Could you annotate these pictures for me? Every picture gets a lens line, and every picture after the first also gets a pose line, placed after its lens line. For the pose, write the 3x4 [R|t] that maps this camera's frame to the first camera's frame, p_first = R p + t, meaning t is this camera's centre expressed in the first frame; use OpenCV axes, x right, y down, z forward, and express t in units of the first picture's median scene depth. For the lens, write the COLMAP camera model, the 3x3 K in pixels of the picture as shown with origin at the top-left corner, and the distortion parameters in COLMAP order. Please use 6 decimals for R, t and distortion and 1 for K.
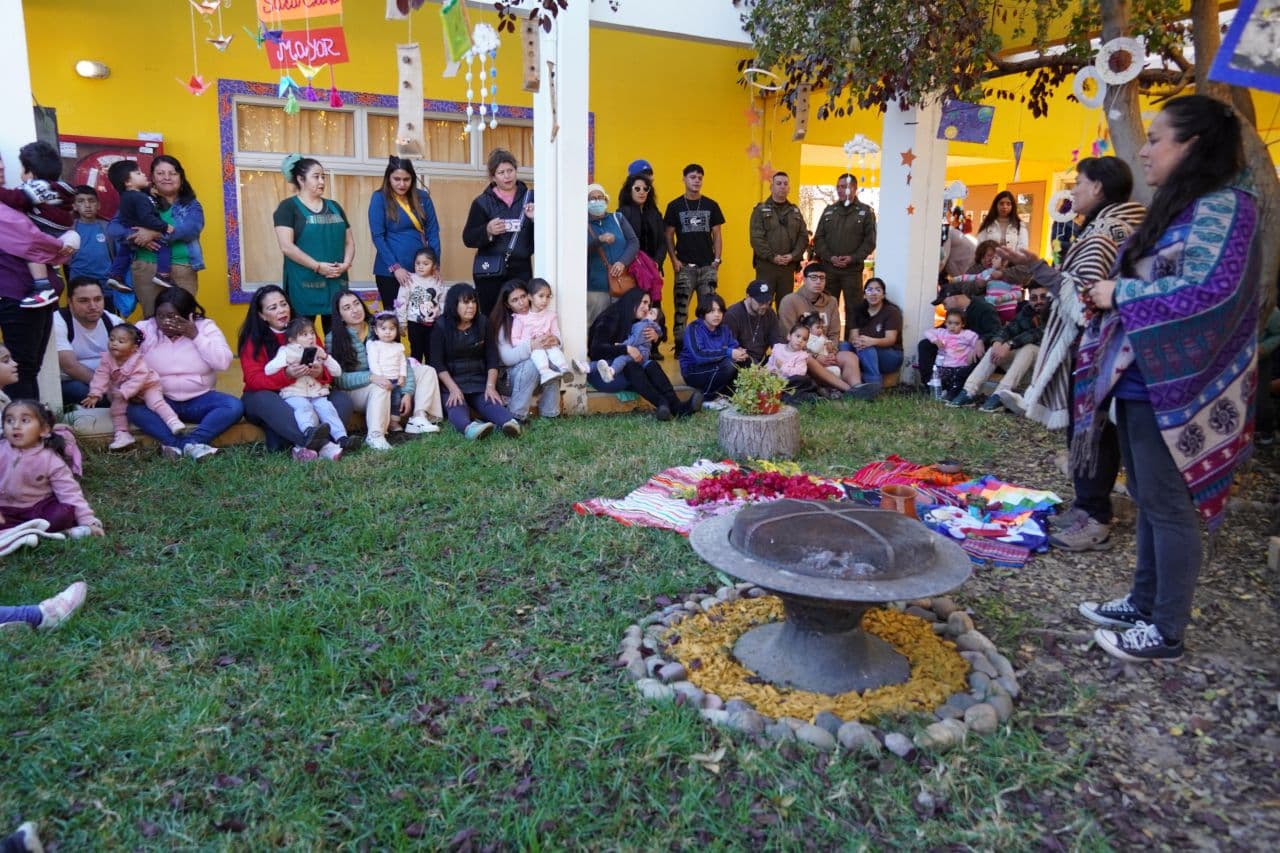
lens RADIAL K [[982.8, 0, 640.0], [0, 982.8, 426.5], [0, 0, 1]] dist [-0.051699, 0.044088]
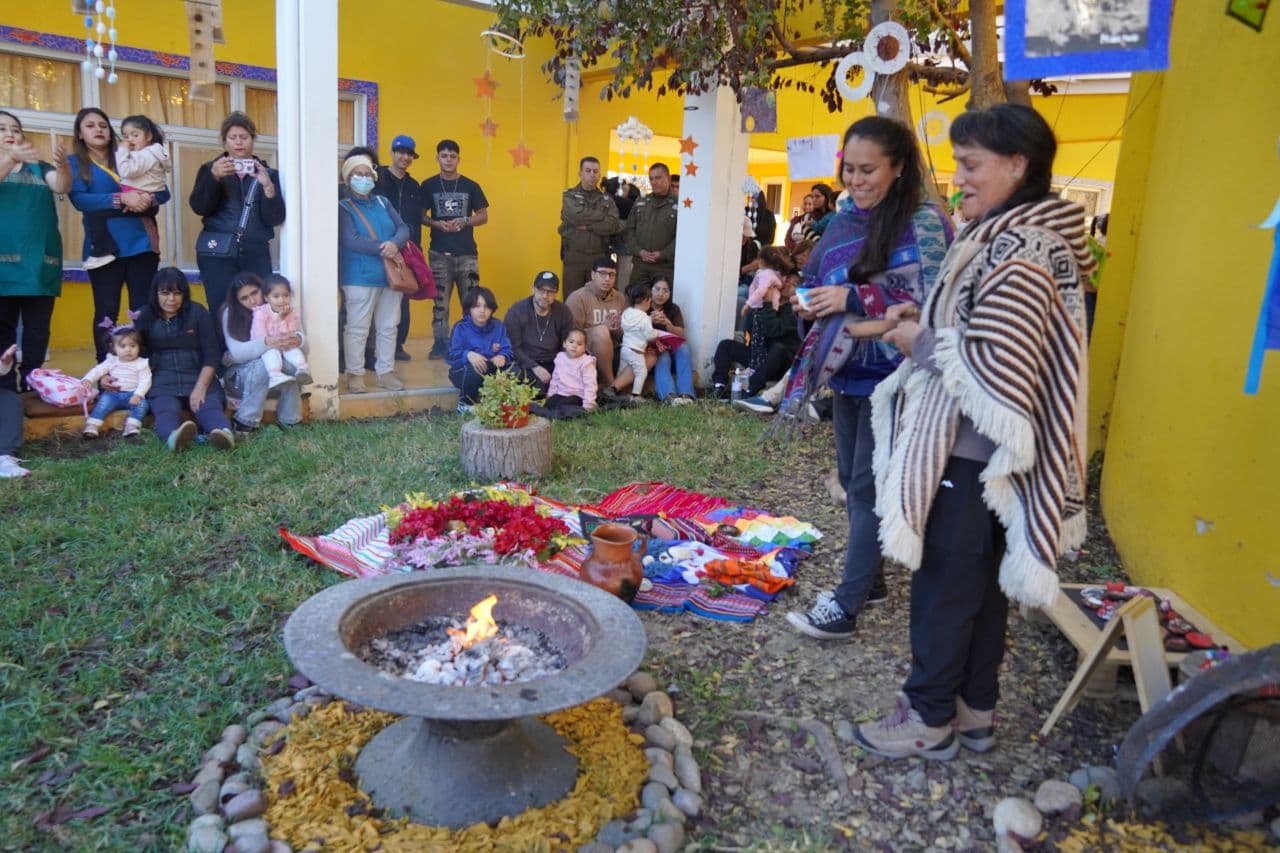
lens RADIAL K [[990.7, 0, 646.7], [0, 990.7, 430.0], [0, 0, 1]] dist [-0.064318, 0.062985]
pose [[0.986504, 0.007944, 0.163542, 0.116197], [-0.010370, 0.999848, 0.013985, -0.027661], [-0.163407, -0.015492, 0.986437, 0.117552]]
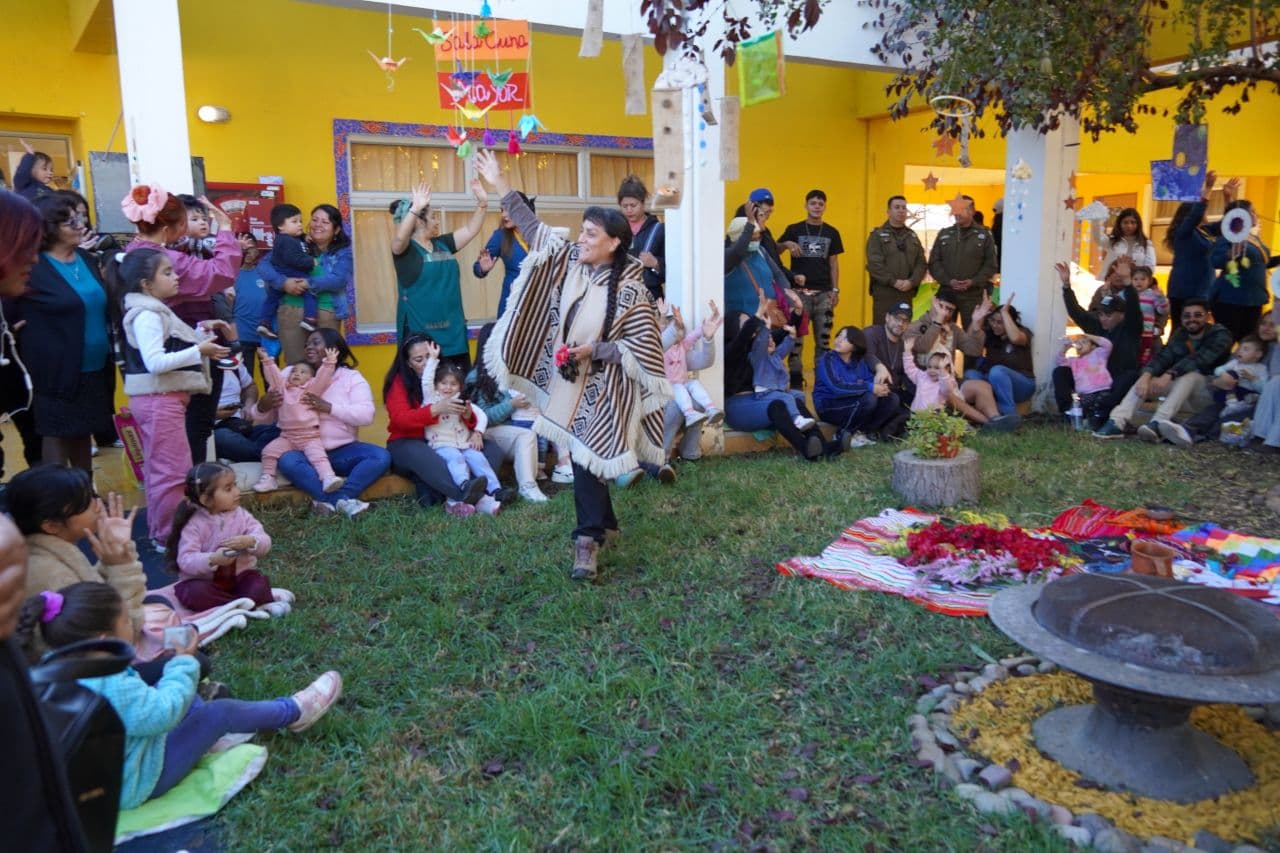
lens RADIAL K [[990.7, 0, 646.7], [0, 990.7, 430.0], [0, 0, 1]] dist [-0.064318, 0.062985]
pose [[0.998726, -0.019460, -0.046557, -0.130015], [0.018590, 0.999646, -0.019052, -0.030017], [0.046911, 0.018162, 0.998734, 0.046388]]
